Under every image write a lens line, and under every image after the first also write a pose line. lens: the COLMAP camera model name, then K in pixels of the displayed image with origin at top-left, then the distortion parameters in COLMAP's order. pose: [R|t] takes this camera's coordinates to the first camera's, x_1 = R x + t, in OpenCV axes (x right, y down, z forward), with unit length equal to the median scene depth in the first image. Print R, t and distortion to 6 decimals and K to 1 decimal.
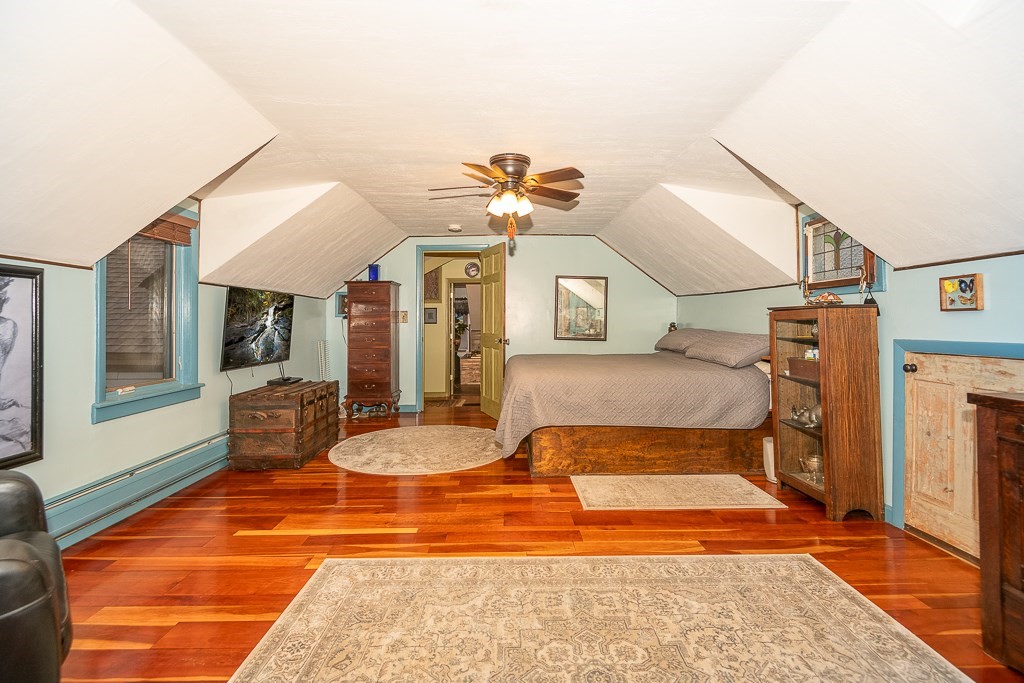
lens RADIAL K [[463.5, 0, 491.8], [0, 463.5, 316.5], [0, 0, 1]] dist [0.023324, -0.011496]
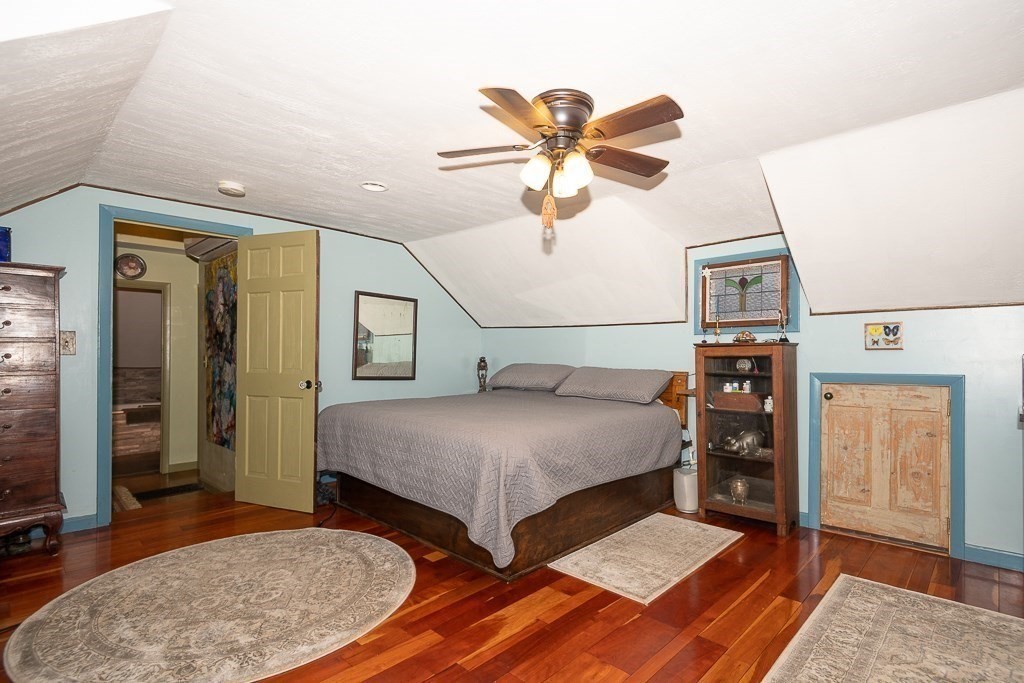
lens RADIAL K [[500.6, 0, 513.4], [0, 500.6, 359.1], [0, 0, 1]] dist [0.013039, -0.000678]
pose [[0.689657, 0.004140, 0.724124, -0.624481], [-0.016726, 0.999808, 0.010214, 0.014215], [-0.723943, -0.019156, 0.689594, 0.694731]]
